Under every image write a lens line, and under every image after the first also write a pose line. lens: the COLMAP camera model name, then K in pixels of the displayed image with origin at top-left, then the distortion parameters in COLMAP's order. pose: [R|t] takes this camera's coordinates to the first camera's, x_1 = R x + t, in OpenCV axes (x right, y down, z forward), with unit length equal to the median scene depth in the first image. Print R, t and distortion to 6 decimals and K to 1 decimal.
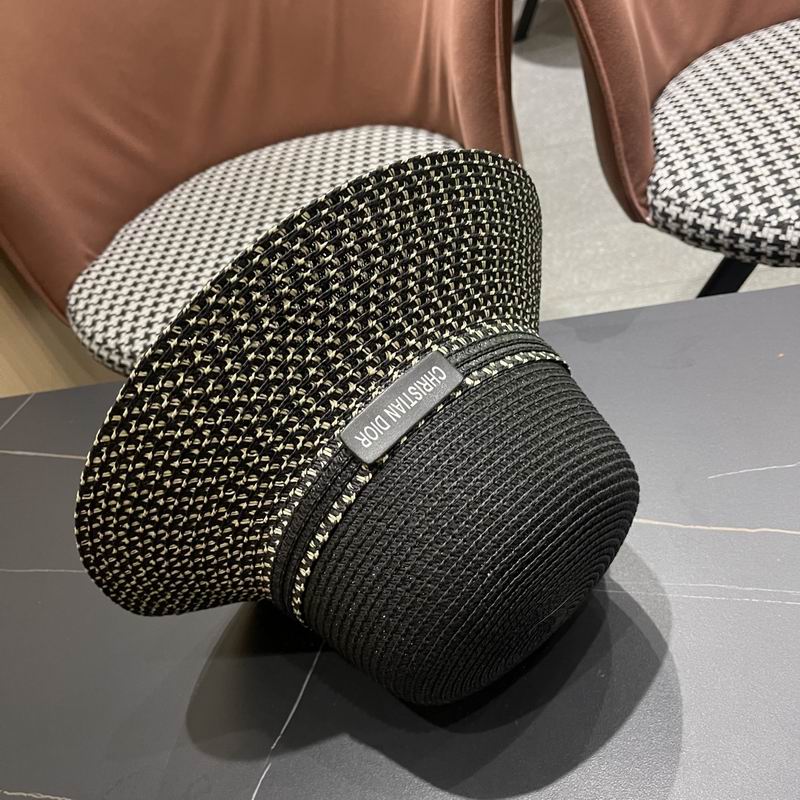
lens RADIAL K [[857.6, 0, 395.7], [0, 857.6, 400.6], [0, 0, 1]] dist [0.016644, 0.000000]
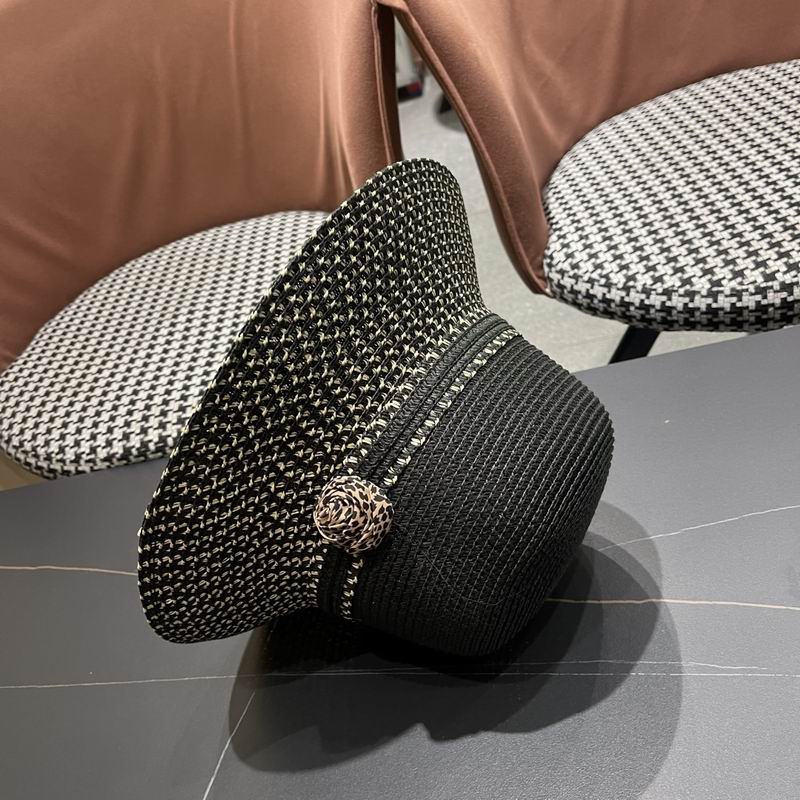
lens RADIAL K [[857.6, 0, 390.0], [0, 857.6, 404.2], [0, 0, 1]] dist [0.016644, 0.000000]
pose [[0.997262, -0.067672, 0.029831, 0.068177], [0.069443, 0.995596, -0.062978, -0.024430], [-0.025438, 0.064877, 0.997569, -0.013599]]
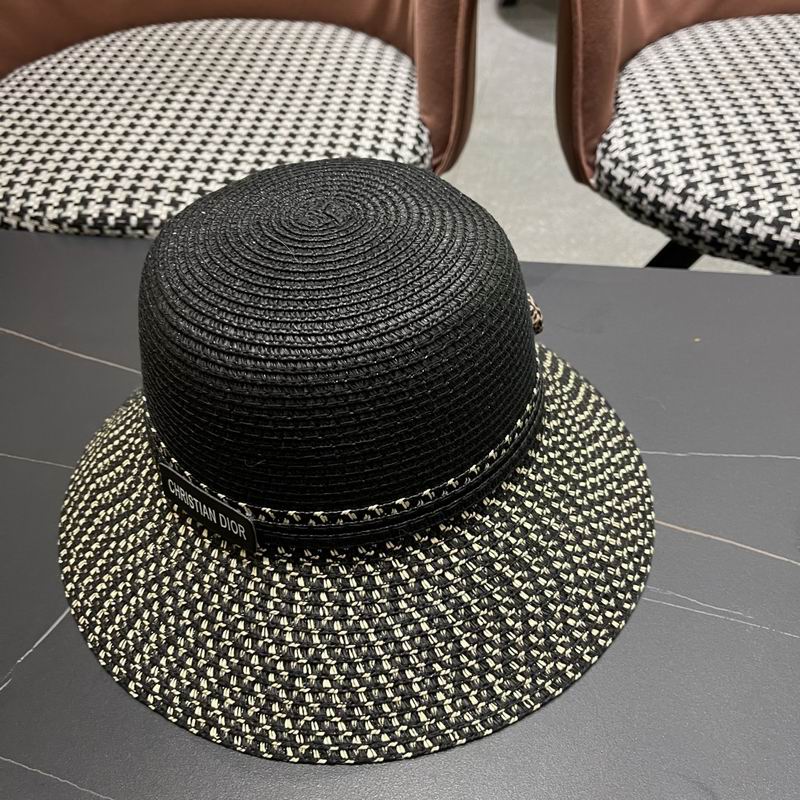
lens RADIAL K [[857.6, 0, 398.9], [0, 857.6, 411.7], [0, 0, 1]] dist [0.016644, 0.000000]
pose [[0.974912, 0.197752, 0.102182, 0.049658], [-0.202351, 0.978625, 0.036698, 0.039918], [-0.092741, -0.056454, 0.994089, 0.096914]]
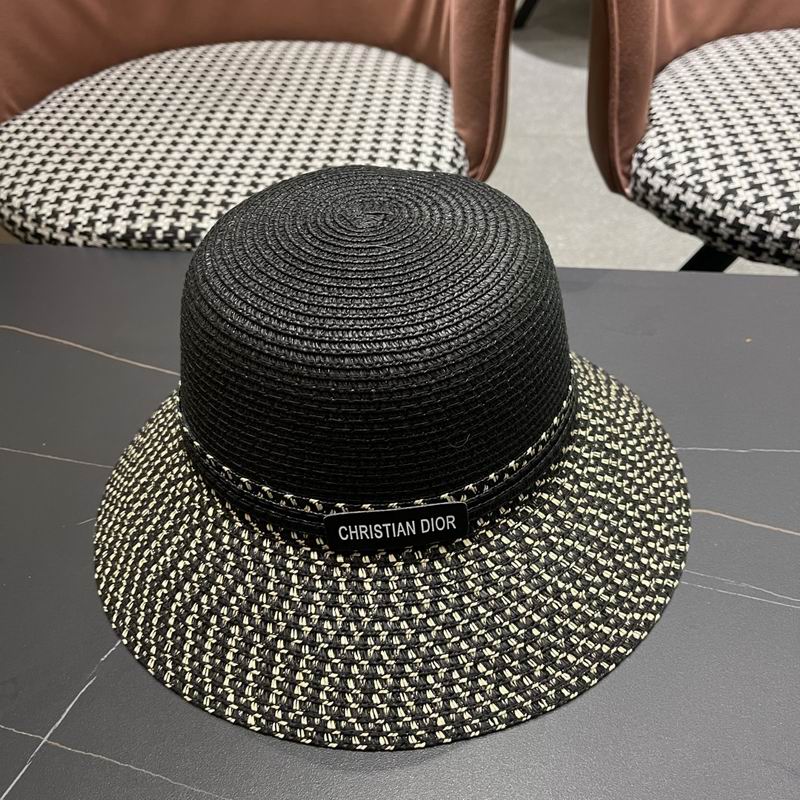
lens RADIAL K [[857.6, 0, 395.8], [0, 857.6, 408.4], [0, 0, 1]] dist [0.016644, 0.000000]
pose [[0.977785, 0.188697, 0.091262, 0.008215], [-0.190248, 0.981699, 0.008516, 0.063481], [-0.087985, -0.025689, 0.995790, 0.091624]]
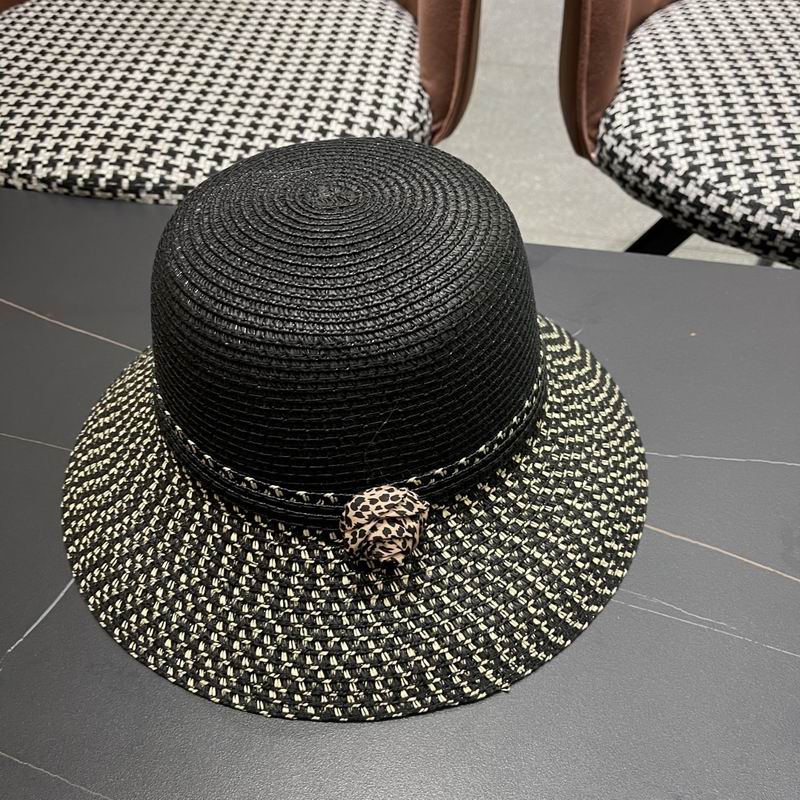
lens RADIAL K [[857.6, 0, 395.7], [0, 857.6, 399.1], [0, 0, 1]] dist [0.016644, 0.000000]
pose [[0.966236, 0.222322, 0.130234, 0.034090], [-0.235087, 0.967569, 0.092433, 0.002255], [-0.105461, -0.119929, 0.987165, 0.104046]]
